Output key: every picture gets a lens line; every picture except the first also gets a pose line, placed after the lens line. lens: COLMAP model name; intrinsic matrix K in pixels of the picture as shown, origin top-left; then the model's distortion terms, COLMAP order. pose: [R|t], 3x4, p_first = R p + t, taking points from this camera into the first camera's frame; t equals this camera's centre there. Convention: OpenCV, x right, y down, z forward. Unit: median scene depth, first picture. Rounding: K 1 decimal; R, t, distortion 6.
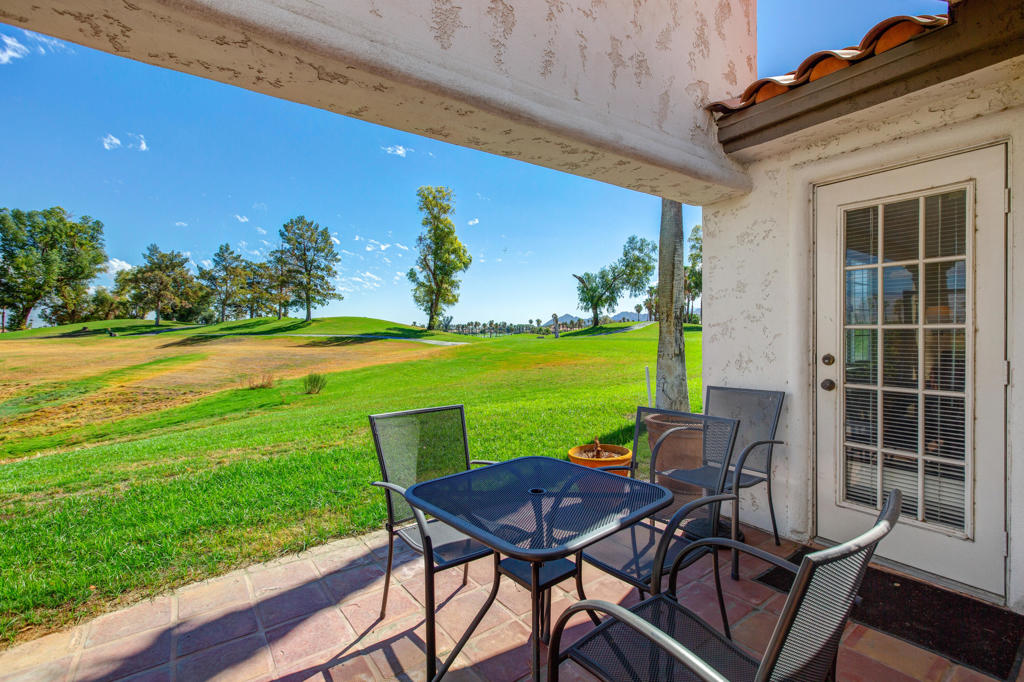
lens RADIAL K [[470.2, 0, 515.2], [0, 470.2, 335.9], [0, 0, 1]] dist [0.001412, 0.000160]
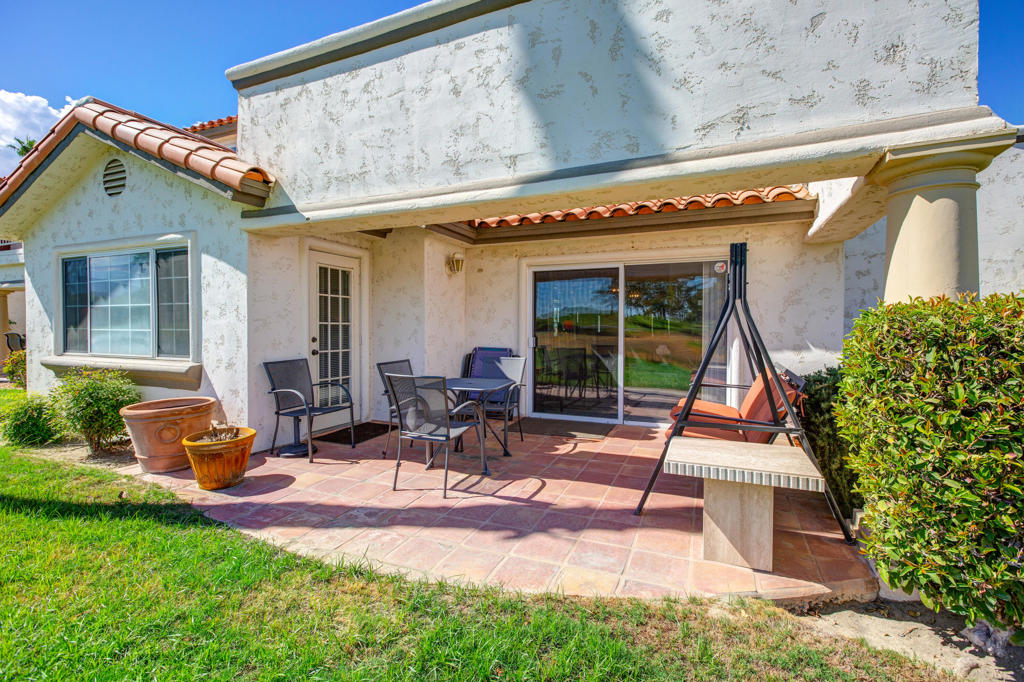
lens RADIAL K [[454.0, 0, 513.9], [0, 454.0, 337.5], [0, 0, 1]] dist [0.002363, -0.000012]
pose [[-0.508050, -0.024702, 0.860973, -1.523810], [0.005707, 0.999470, 0.032043, -0.014547], [-0.861308, 0.021193, -0.507640, 1.370034]]
